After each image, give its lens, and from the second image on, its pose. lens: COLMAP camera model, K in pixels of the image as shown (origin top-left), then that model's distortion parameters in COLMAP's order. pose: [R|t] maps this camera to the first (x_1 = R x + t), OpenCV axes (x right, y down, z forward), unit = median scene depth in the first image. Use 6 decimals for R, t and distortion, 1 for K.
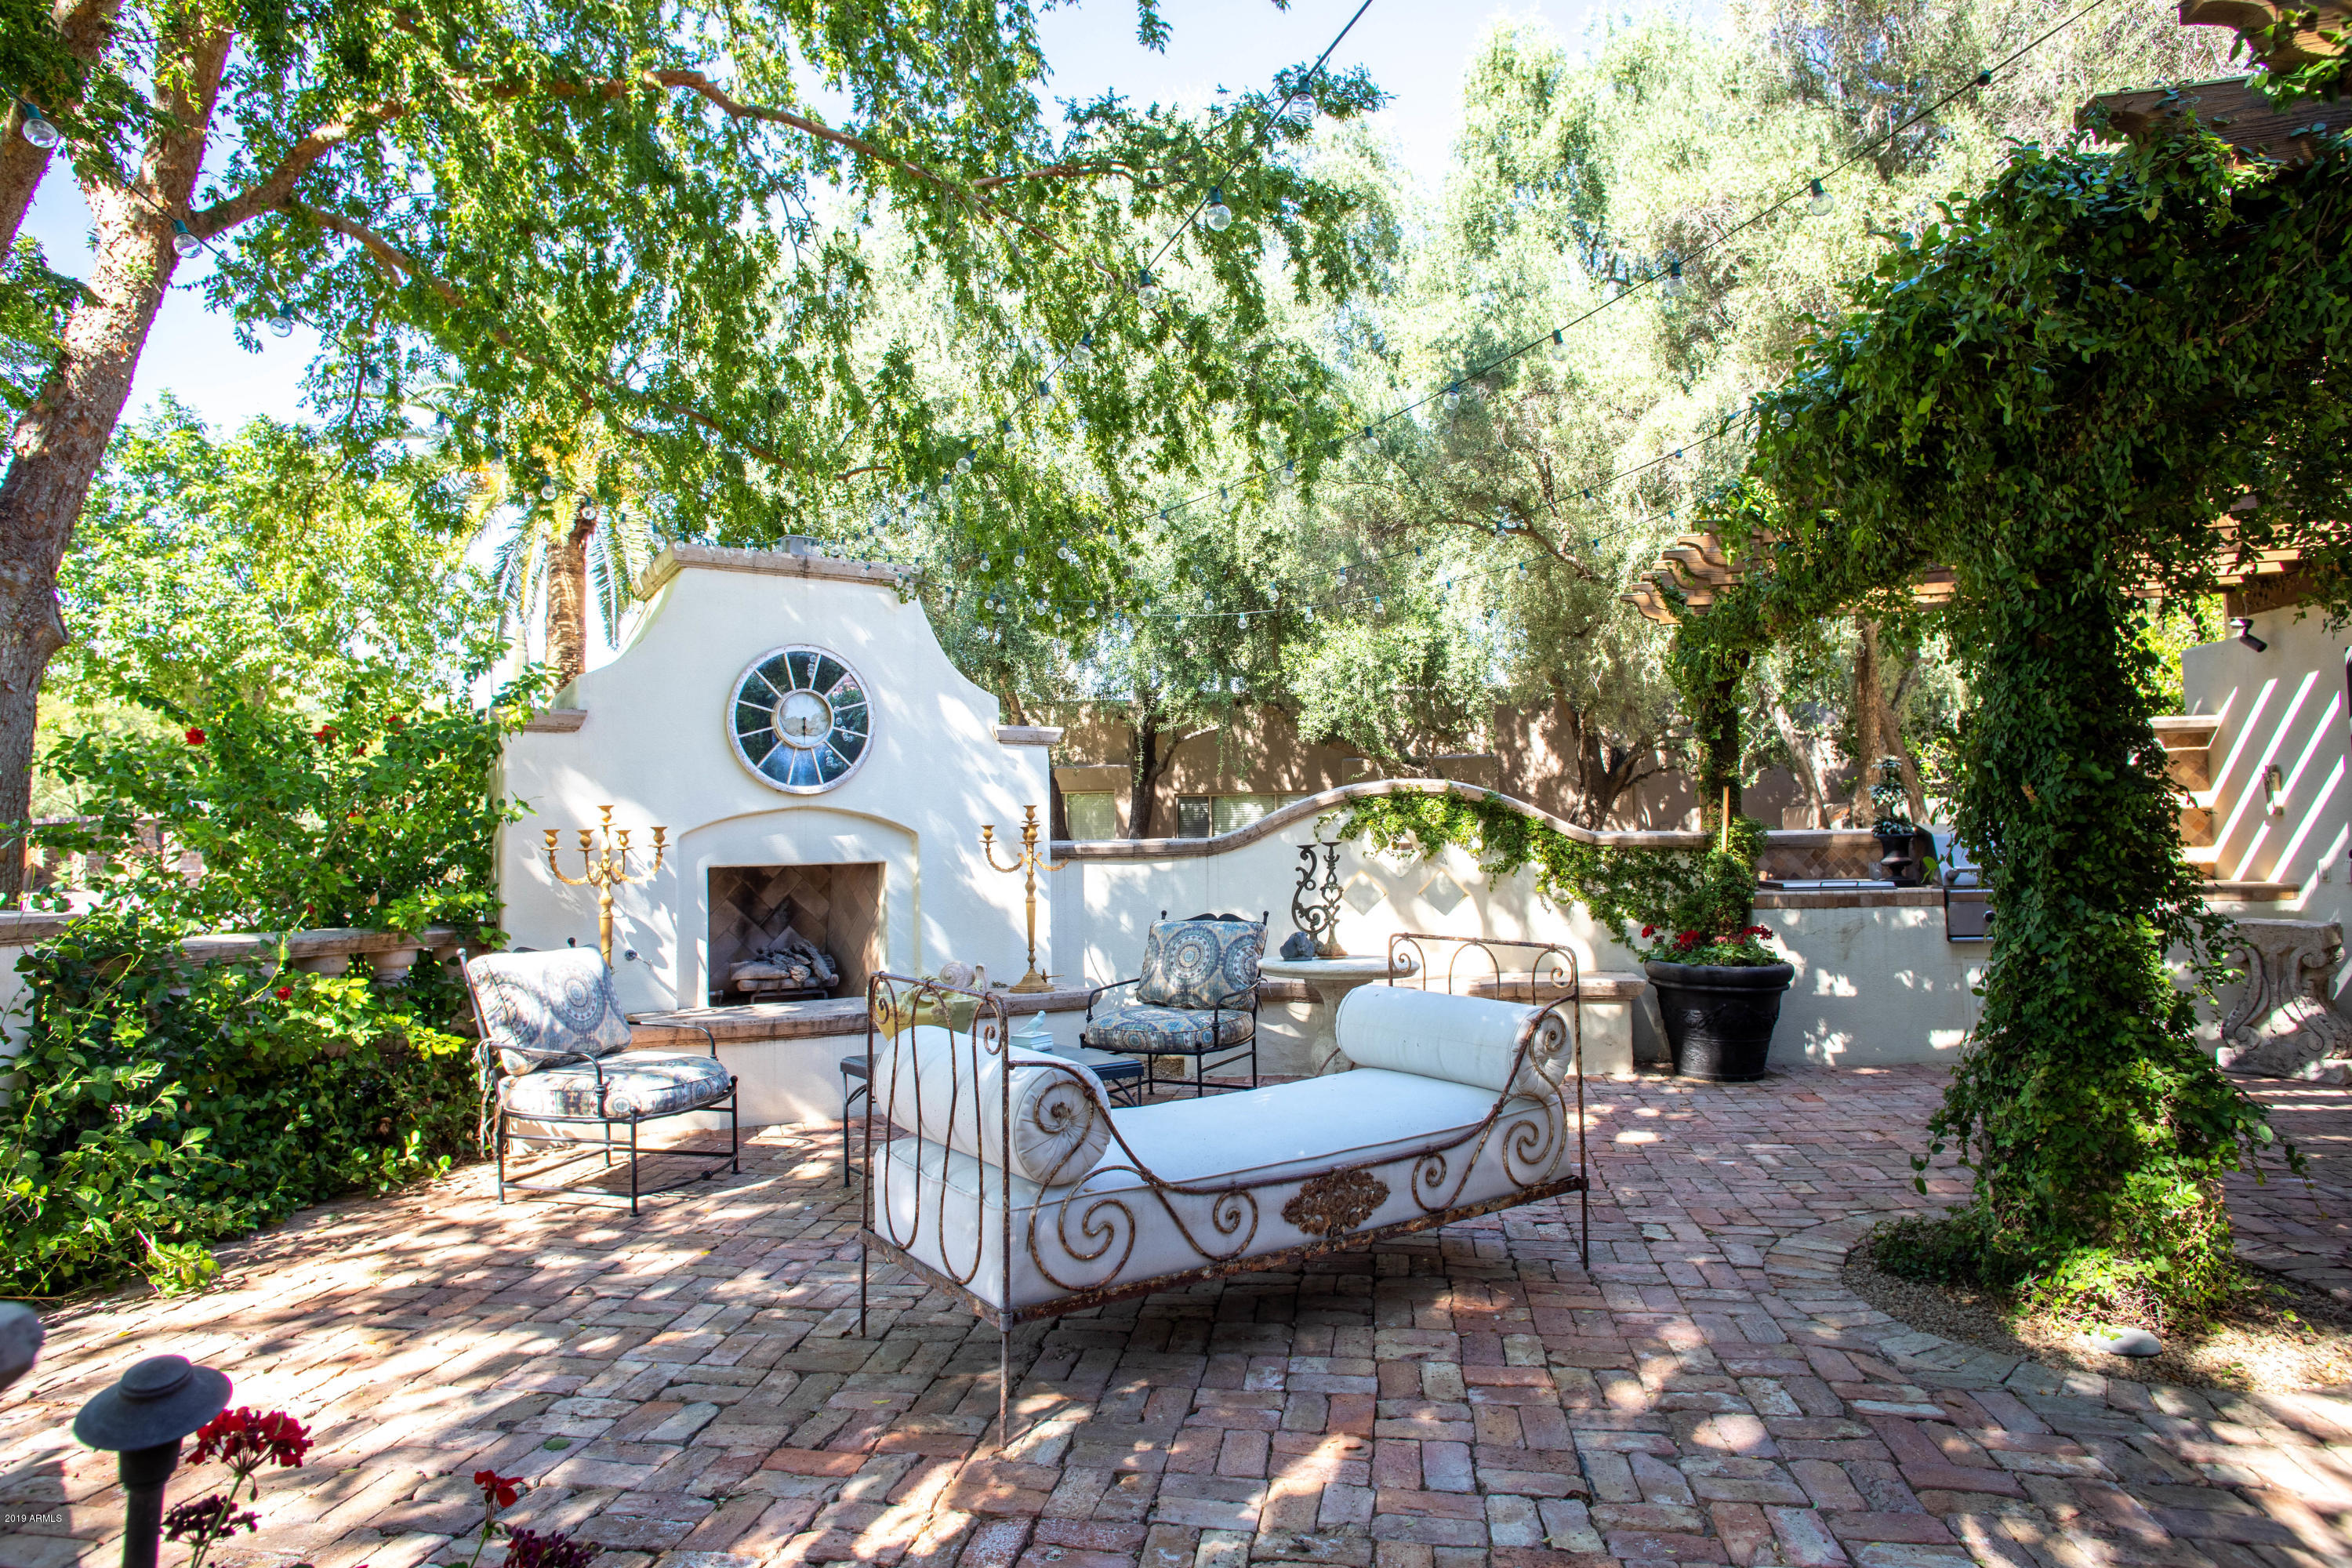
lens RADIAL K [[1263.0, 0, 1287.2], [0, 1263.0, 779.9], [0, 0, 1]] dist [-0.072269, 0.060740]
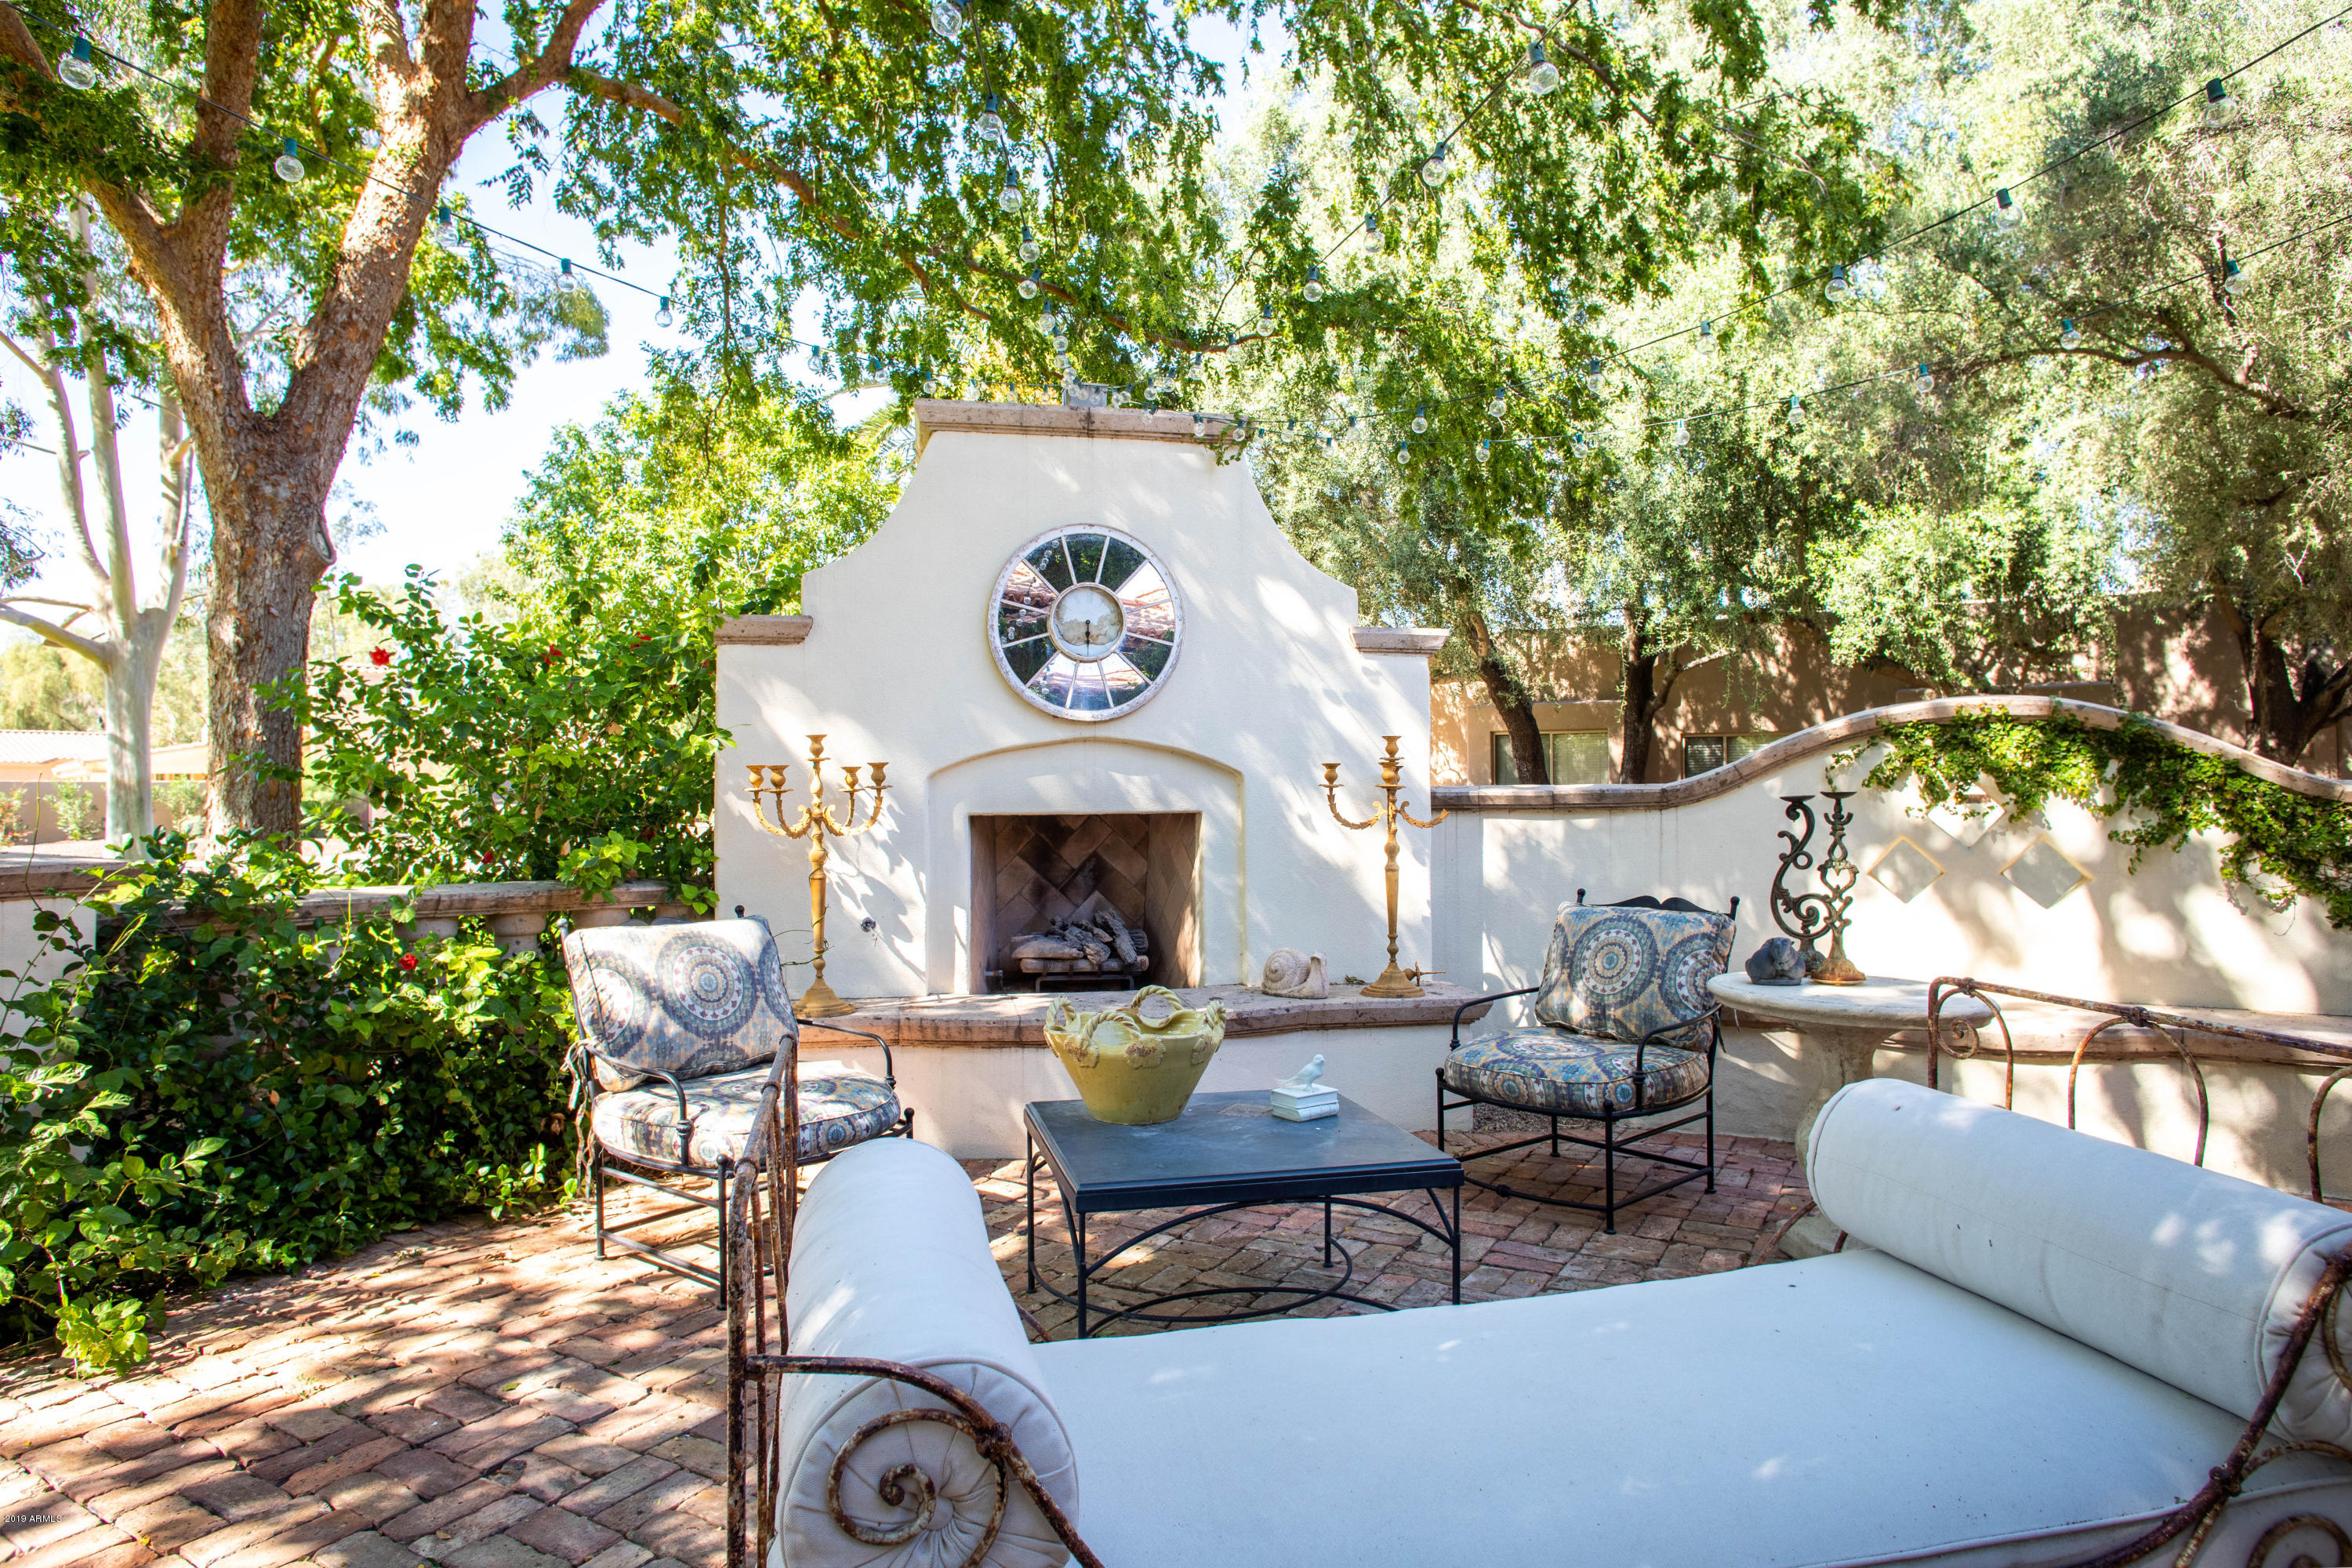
lens RADIAL K [[1263.0, 0, 1287.2], [0, 1263.0, 779.9], [0, 0, 1]] dist [-0.072269, 0.060740]
pose [[0.913832, 0.007955, -0.406015, 0.024594], [0.009034, 0.999162, 0.039910, 0.011816], [0.405992, -0.040138, 0.912995, 0.234600]]
